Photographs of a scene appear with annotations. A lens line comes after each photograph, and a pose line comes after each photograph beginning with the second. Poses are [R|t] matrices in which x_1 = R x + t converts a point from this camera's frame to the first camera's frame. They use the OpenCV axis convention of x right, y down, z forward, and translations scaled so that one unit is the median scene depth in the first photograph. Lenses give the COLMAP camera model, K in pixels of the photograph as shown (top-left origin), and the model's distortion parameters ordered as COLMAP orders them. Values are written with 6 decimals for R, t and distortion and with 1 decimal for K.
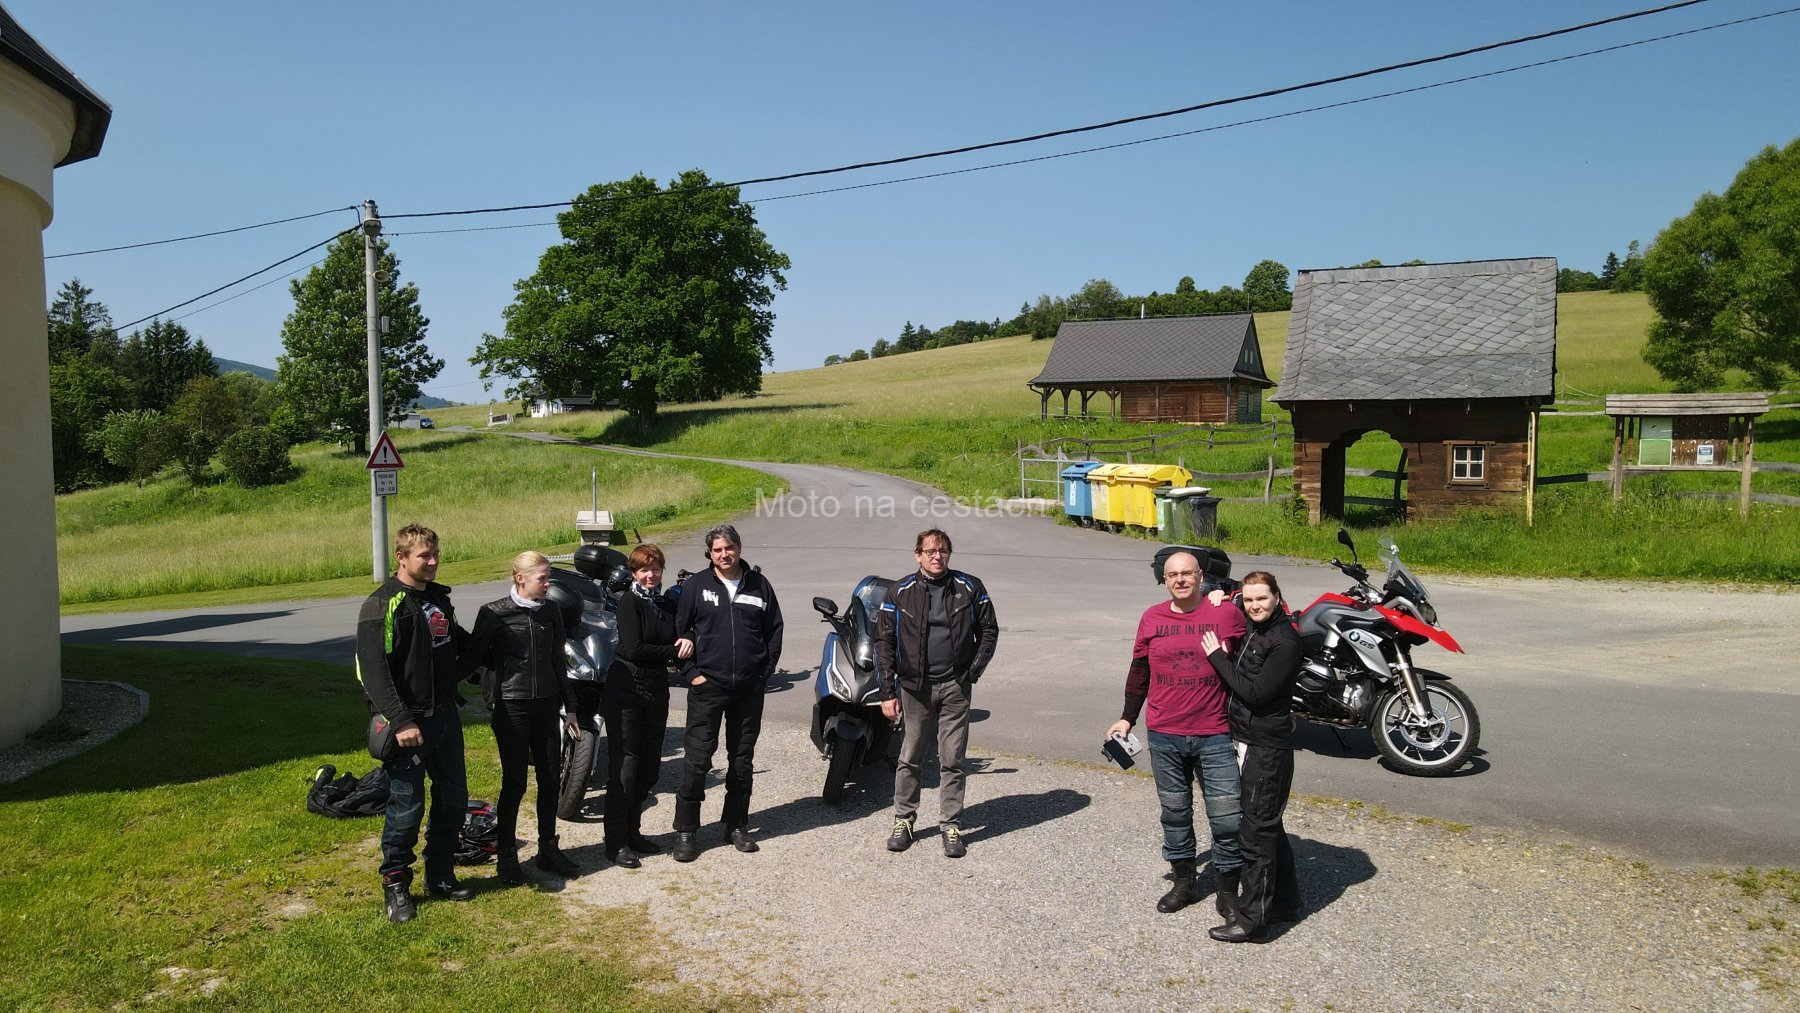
lens RADIAL K [[1313.0, 0, 900.0], [0, 1313.0, 506.5], [0, 0, 1]] dist [-0.008048, 0.032288]
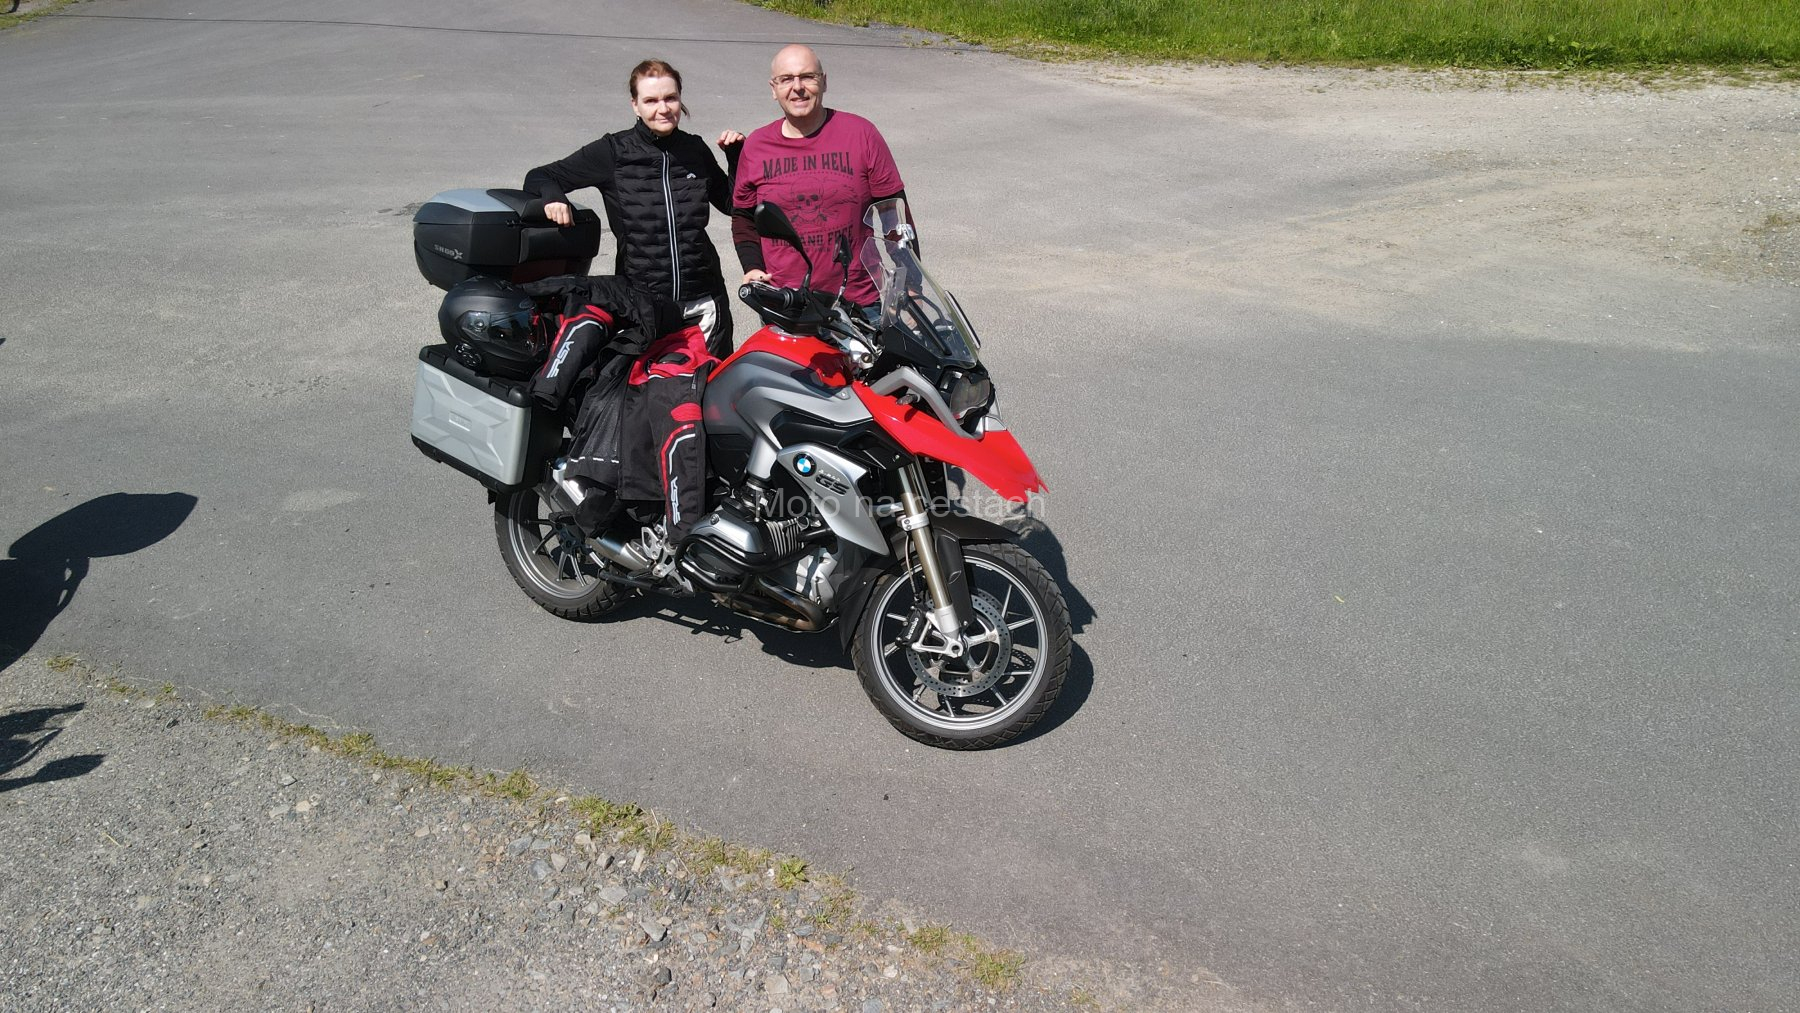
lens RADIAL K [[1313.0, 0, 900.0], [0, 1313.0, 506.5], [0, 0, 1]] dist [-0.008048, 0.032288]
pose [[0.972483, -0.110575, 0.205062, 0.147820], [0.015760, 0.909396, 0.415632, -0.032911], [-0.232441, -0.400963, 0.886115, 0.314529]]
